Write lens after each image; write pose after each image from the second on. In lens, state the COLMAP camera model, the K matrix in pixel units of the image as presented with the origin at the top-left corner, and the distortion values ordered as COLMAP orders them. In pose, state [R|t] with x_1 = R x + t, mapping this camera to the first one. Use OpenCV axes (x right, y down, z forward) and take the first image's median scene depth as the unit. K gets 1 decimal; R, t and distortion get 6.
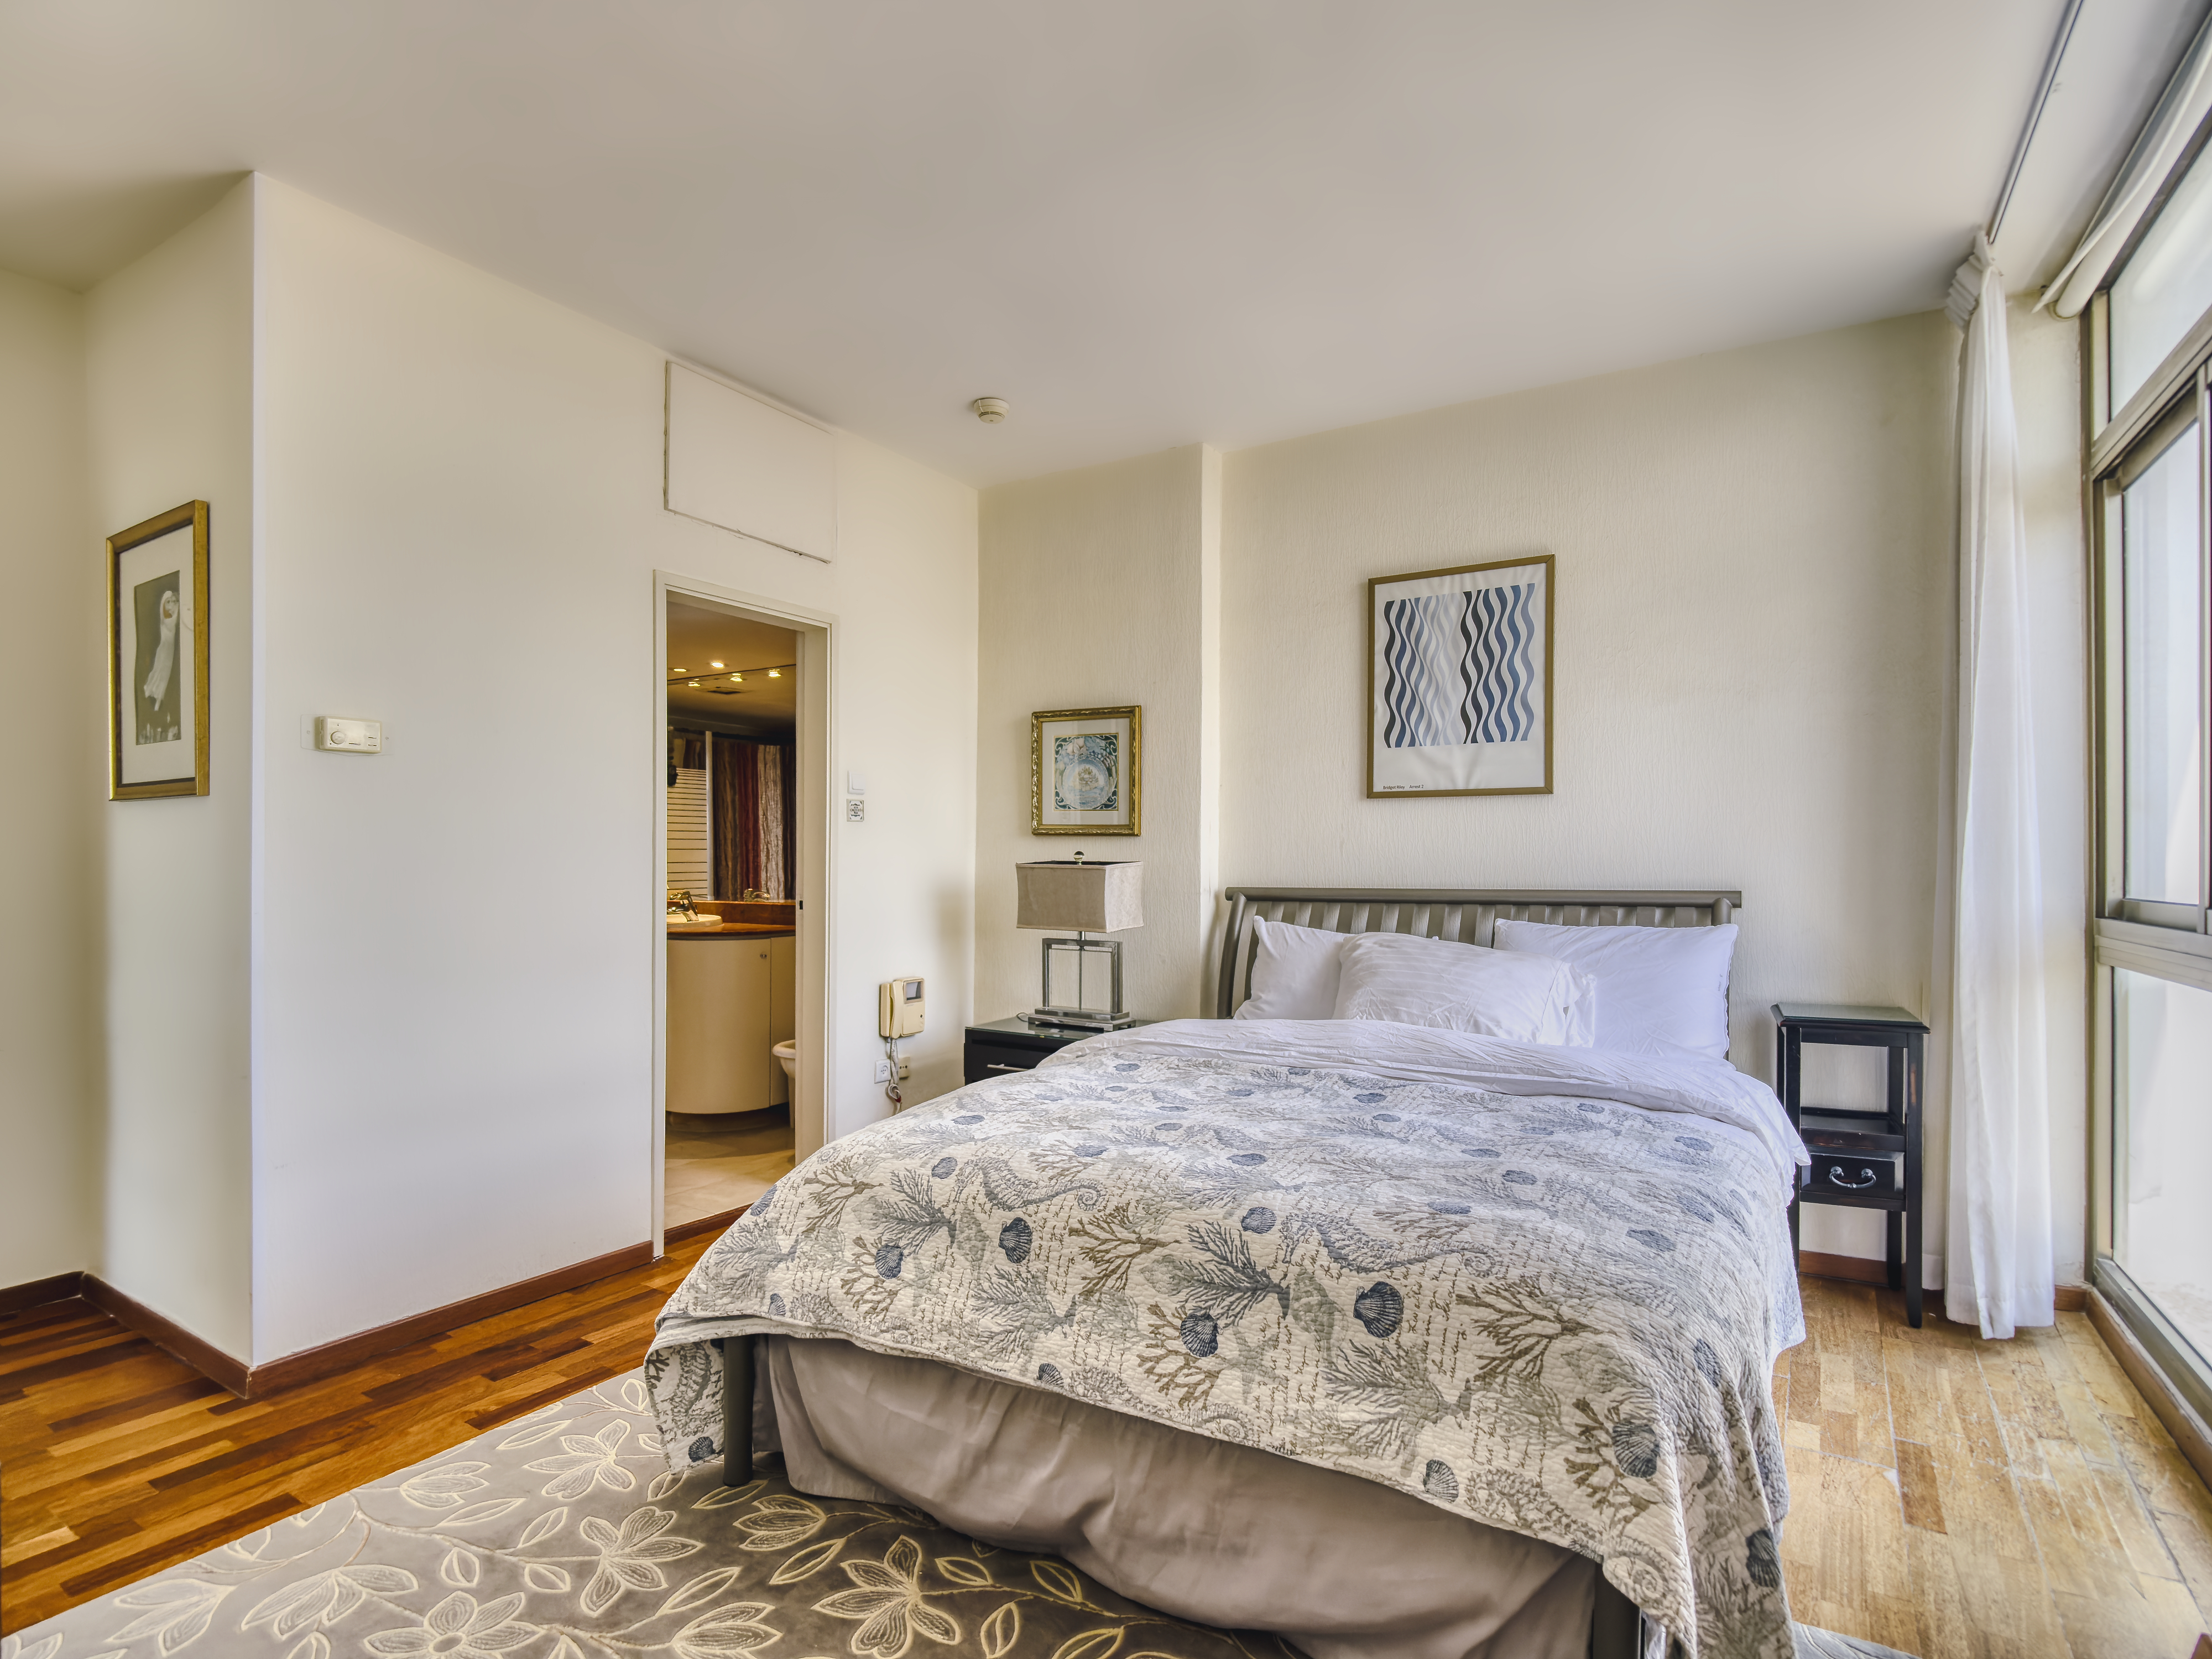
lens RADIAL K [[1153.4, 0, 1128.1], [0, 1153.4, 882.7], [0, 0, 1]] dist [-0.016723, -0.007572]
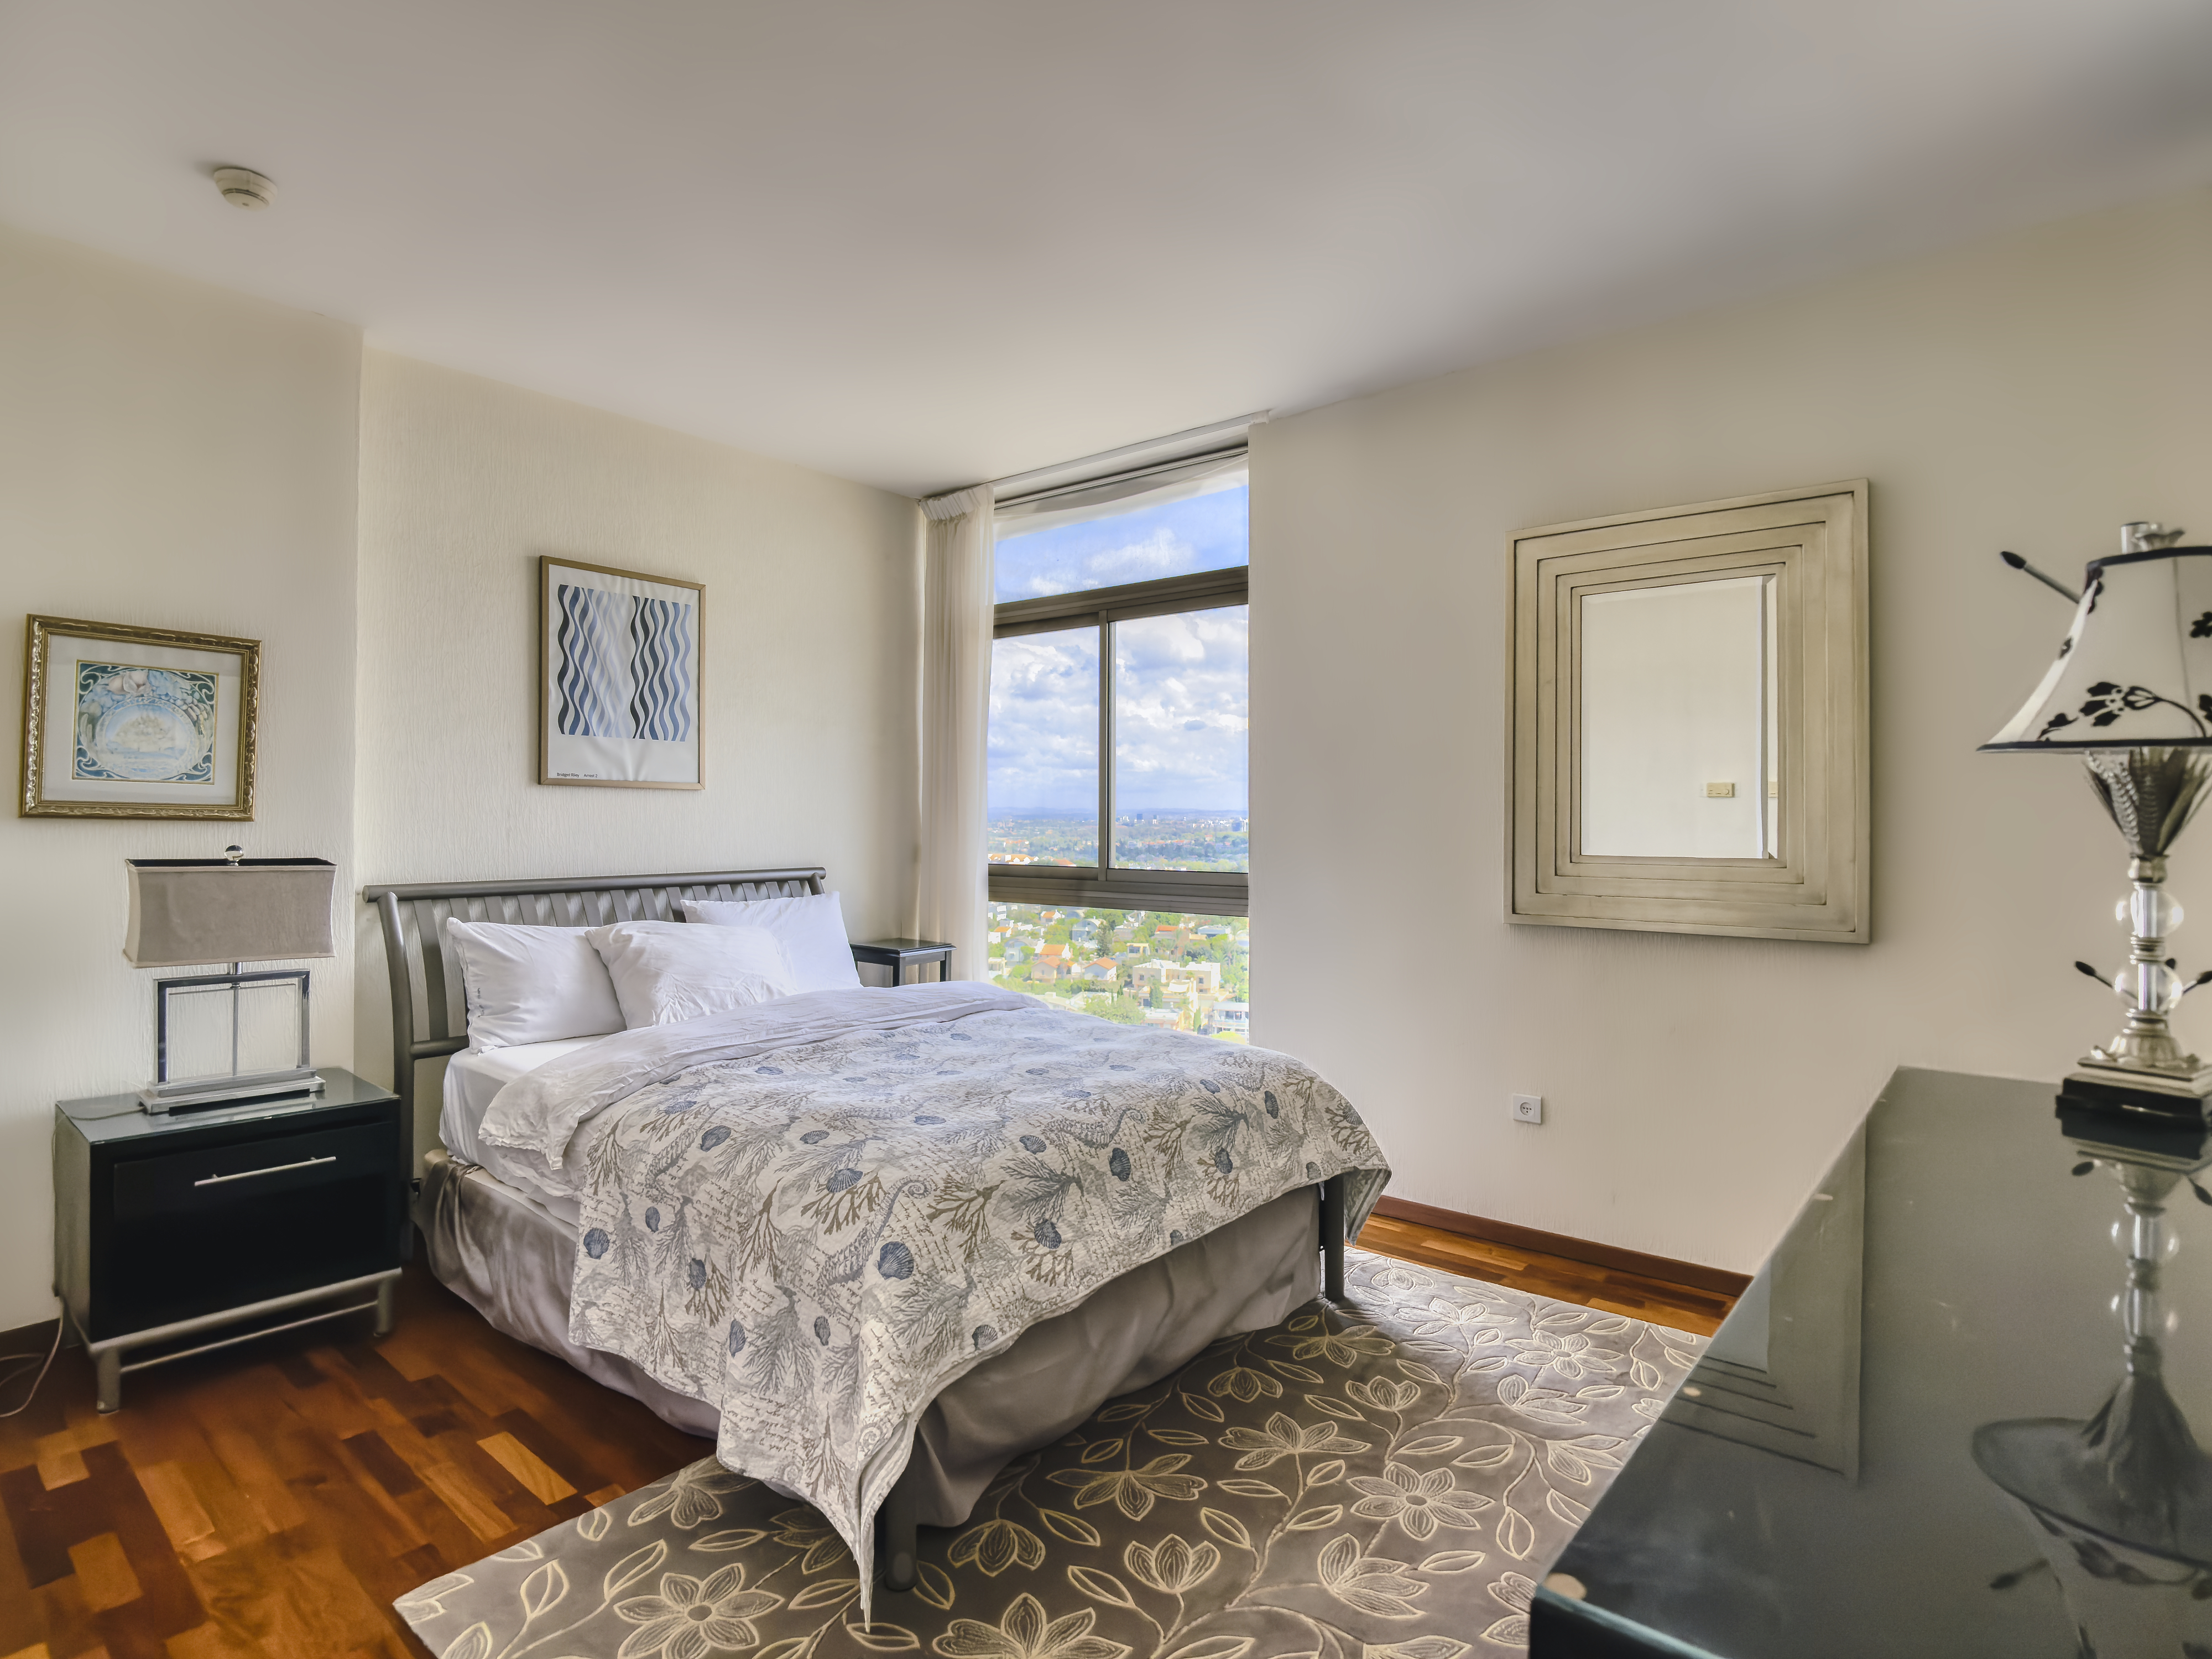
lens RADIAL K [[1153.4, 0, 1110.0], [0, 1153.4, 820.3], [0, 0, 1]] dist [-0.016723, -0.007572]
pose [[0.133549, 0.000171, 0.991042, -0.708962], [0.011158, 0.999936, -0.001676, -0.038513], [-0.990979, 0.011281, 0.133538, 0.426588]]
